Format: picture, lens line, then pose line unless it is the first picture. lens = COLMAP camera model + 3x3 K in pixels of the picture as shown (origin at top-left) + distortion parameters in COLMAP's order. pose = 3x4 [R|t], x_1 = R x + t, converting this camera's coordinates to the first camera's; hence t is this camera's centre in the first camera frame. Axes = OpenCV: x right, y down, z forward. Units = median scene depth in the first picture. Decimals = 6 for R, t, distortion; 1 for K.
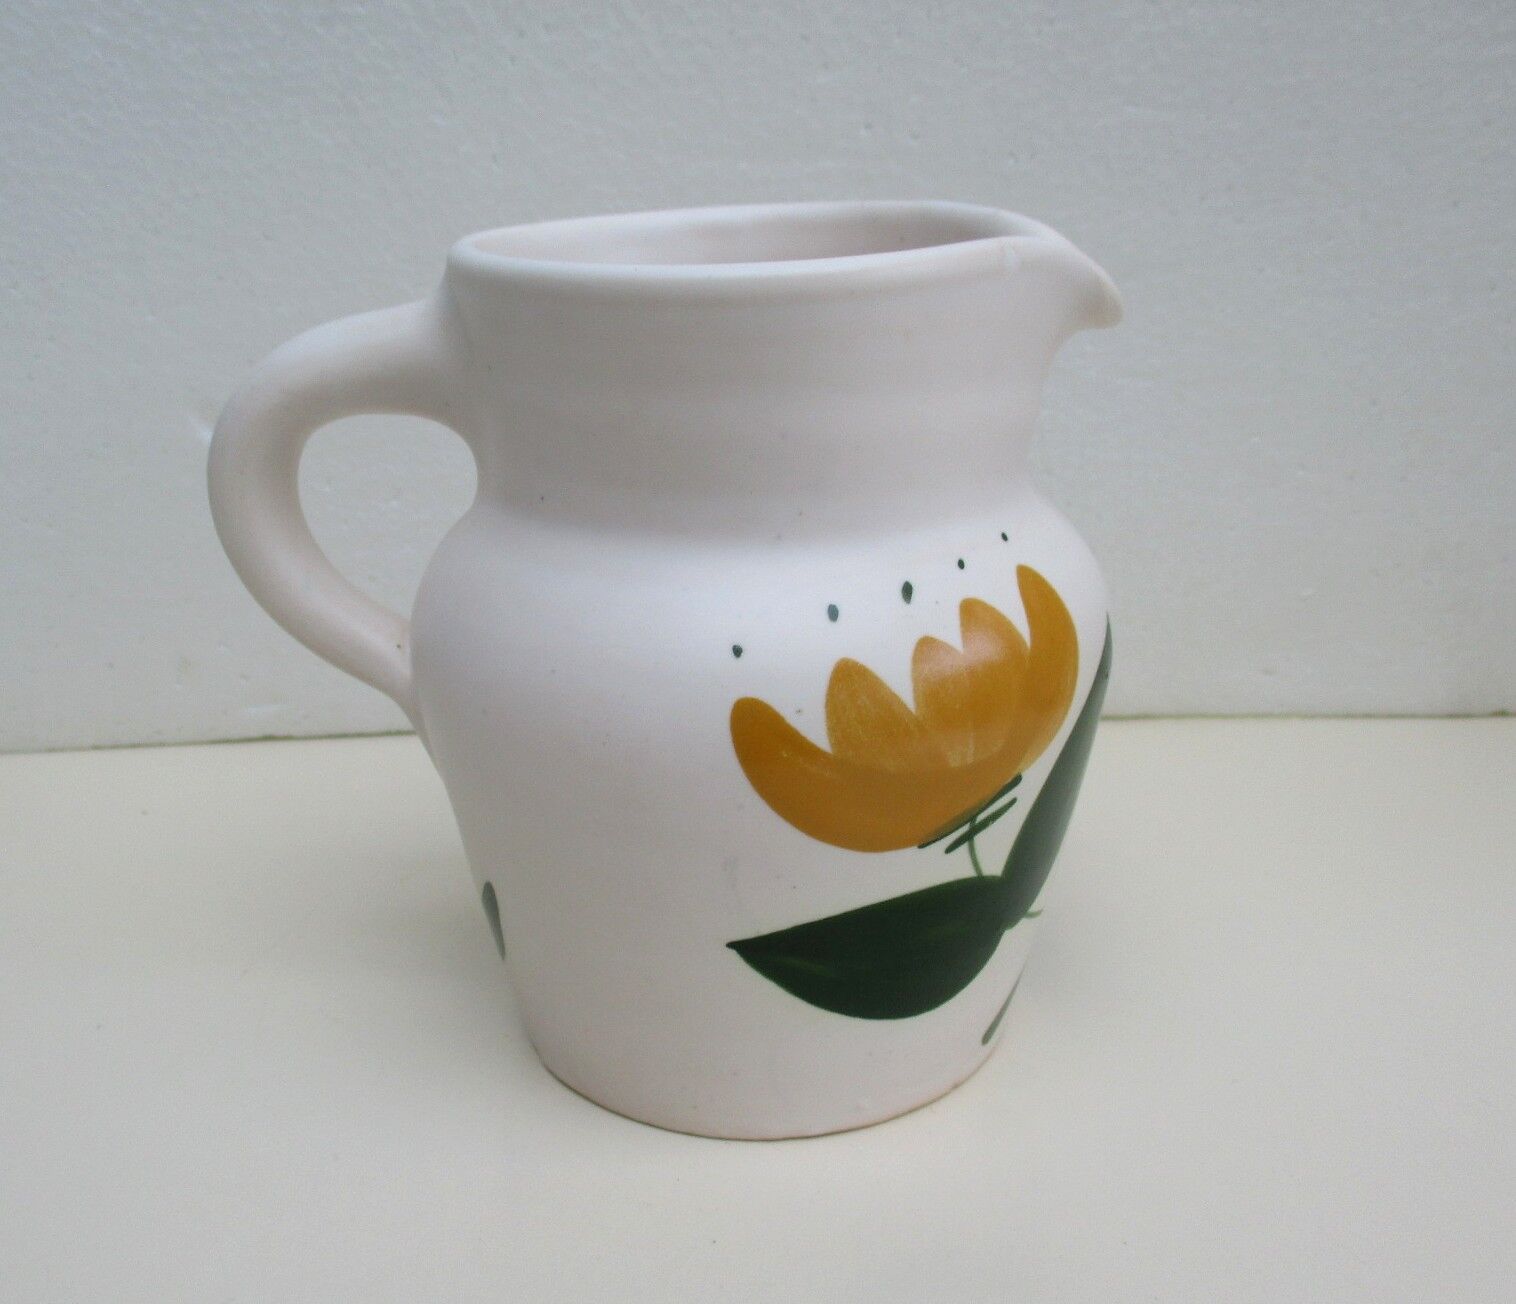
lens RADIAL K [[1294.9, 0, 723.9], [0, 1294.9, 651.2], [0, 0, 1]] dist [-0.016042, 0.002966]
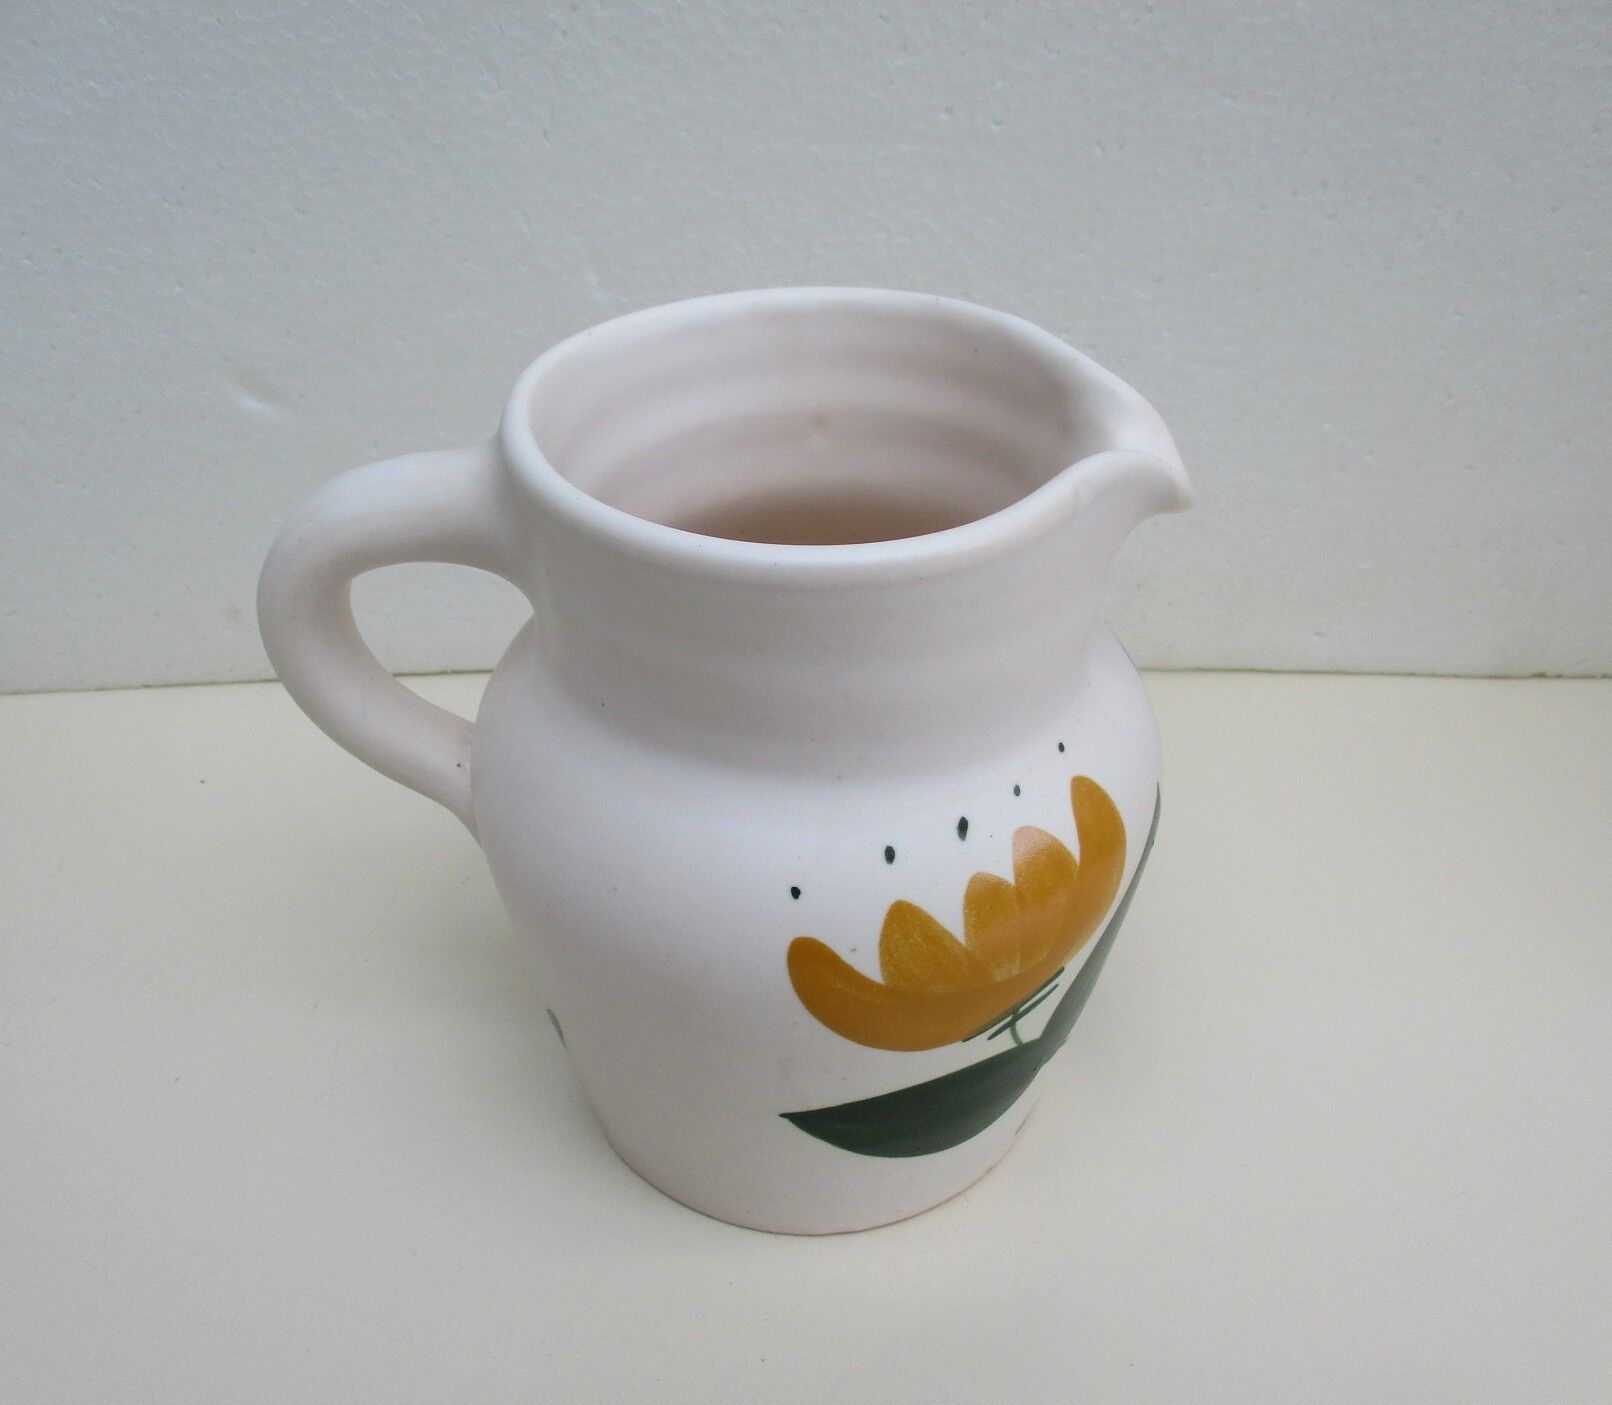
lens RADIAL K [[1297.2, 0, 826.6], [0, 1297.2, 702.5], [0, 0, 1]] dist [-0.012820, 0.000942]
pose [[0.999103, 0.019436, 0.037611, -0.005477], [-0.025846, 0.983642, 0.178270, -0.269639], [-0.033531, -0.179082, 0.983263, 0.011116]]
